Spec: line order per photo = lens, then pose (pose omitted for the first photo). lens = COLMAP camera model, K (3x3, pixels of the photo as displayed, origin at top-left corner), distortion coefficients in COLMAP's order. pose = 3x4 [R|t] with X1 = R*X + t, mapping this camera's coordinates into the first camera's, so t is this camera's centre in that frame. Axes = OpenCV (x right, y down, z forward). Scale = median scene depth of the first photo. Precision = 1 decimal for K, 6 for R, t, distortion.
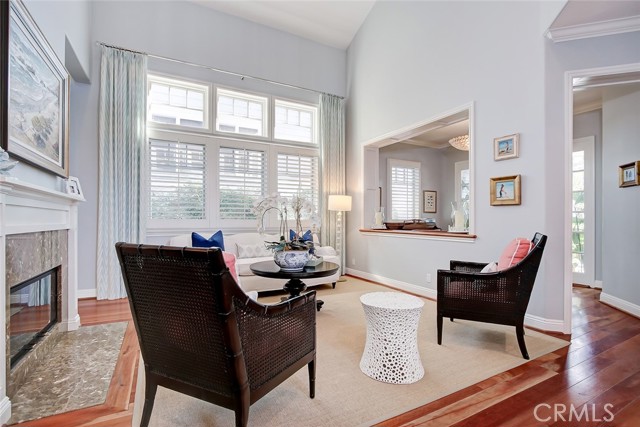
lens RADIAL K [[298.2, 0, 322.2], [0, 298.2, 217.7], [0, 0, 1]] dist [-0.011145, 0.001102]
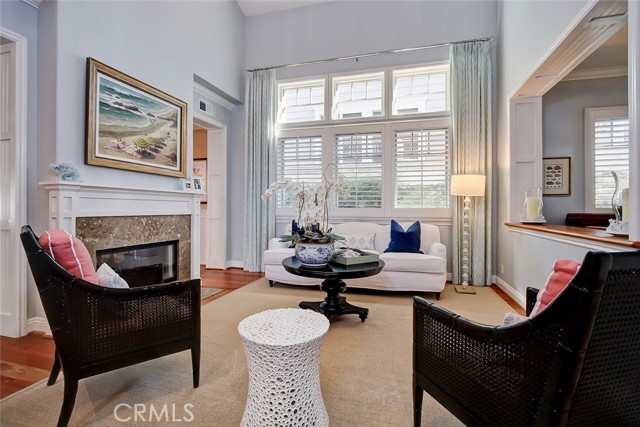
lens RADIAL K [[315.2, 0, 319.4], [0, 315.2, 203.0], [0, 0, 1]] dist [0.003131, -0.001253]
pose [[0.718294, -0.007675, -0.695698, 0.334677], [0.001329, 0.999952, -0.009659, -0.000667], [0.695739, 0.006013, 0.718270, 0.192712]]
